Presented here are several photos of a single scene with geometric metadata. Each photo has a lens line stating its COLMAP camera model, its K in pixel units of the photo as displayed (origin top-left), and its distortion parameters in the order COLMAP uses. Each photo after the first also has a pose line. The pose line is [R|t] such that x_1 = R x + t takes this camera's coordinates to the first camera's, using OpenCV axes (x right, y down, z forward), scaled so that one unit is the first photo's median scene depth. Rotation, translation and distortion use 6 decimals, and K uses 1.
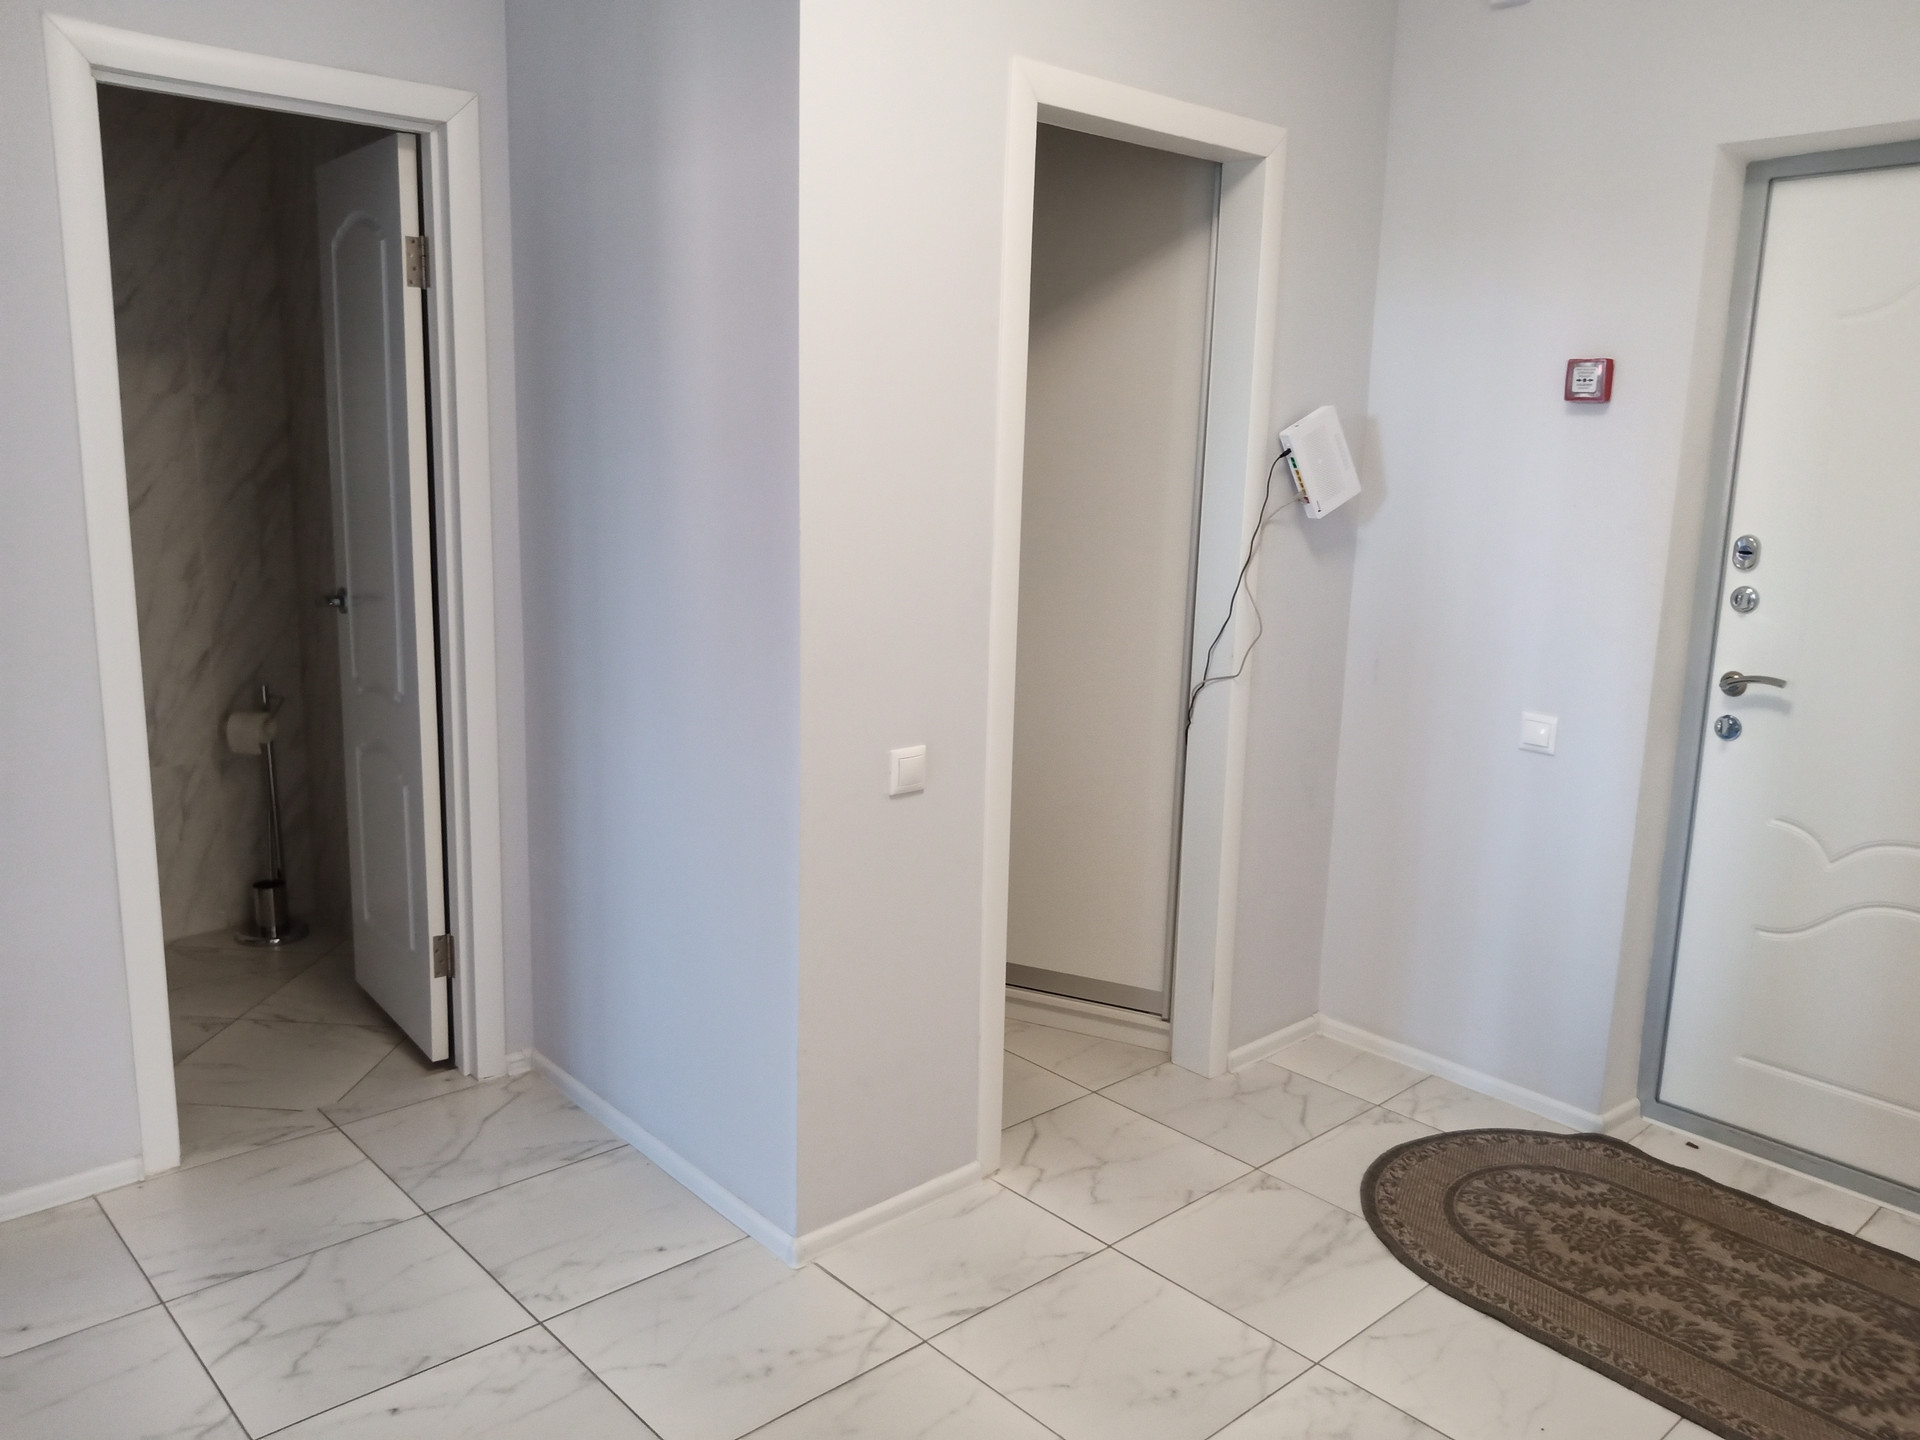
lens RADIAL K [[1453.3, 0, 964.0], [0, 1453.3, 712.1], [0, 0, 1]] dist [-0.000138, -0.029591]
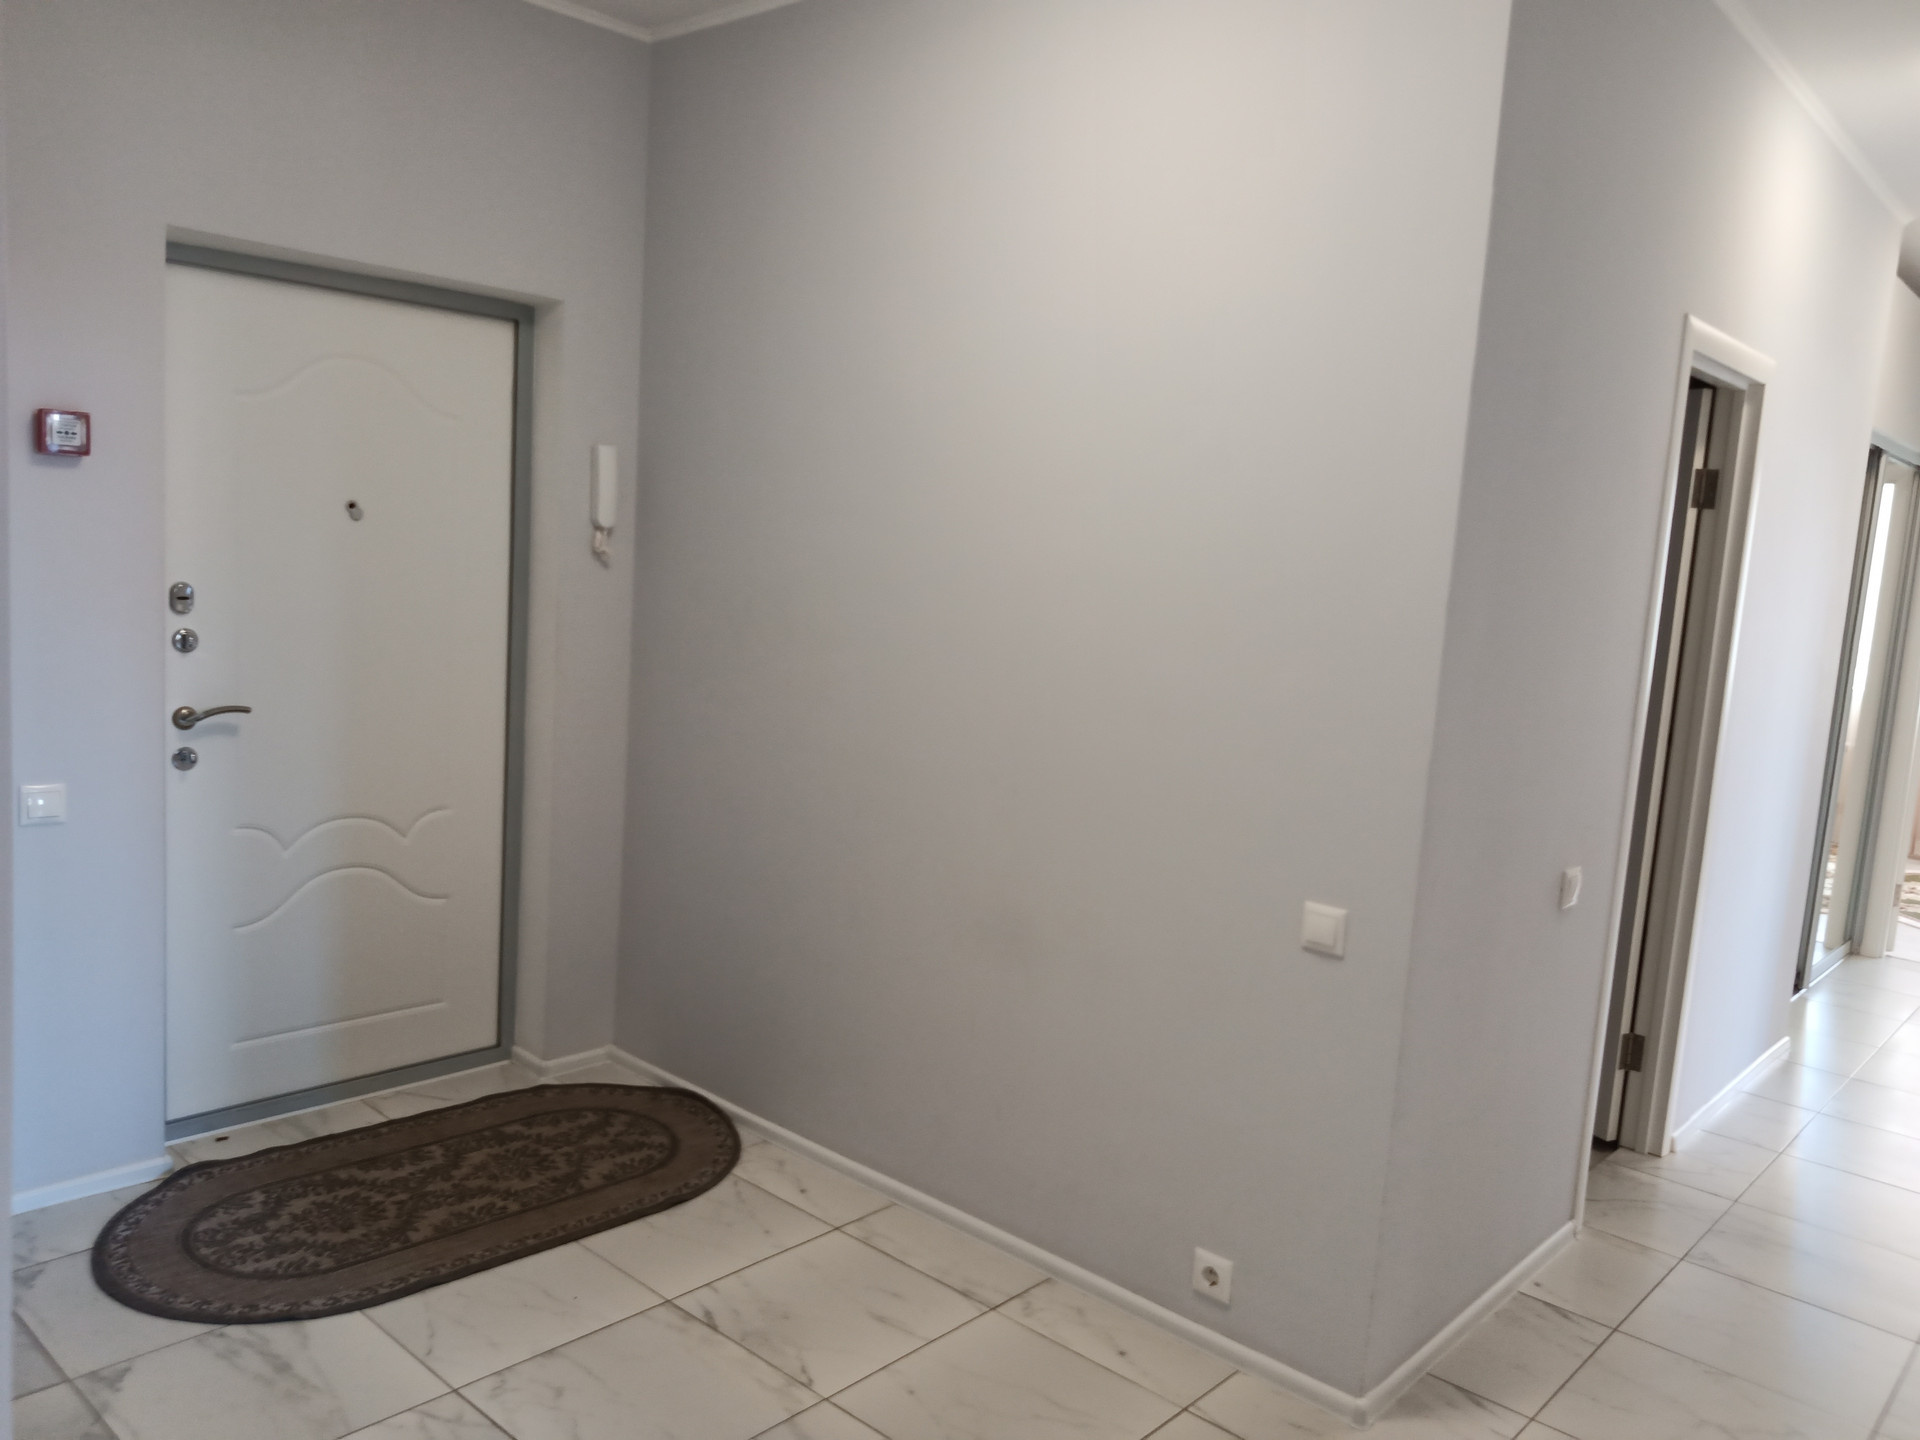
lens RADIAL K [[1453.3, 0, 964.0], [0, 1453.3, 712.1], [0, 0, 1]] dist [-0.000138, -0.029591]
pose [[-0.107337, -0.147927, 0.983156, -0.662036], [0.116732, 0.980155, 0.160220, -0.142953], [-0.987346, 0.131964, -0.087939, 0.567327]]
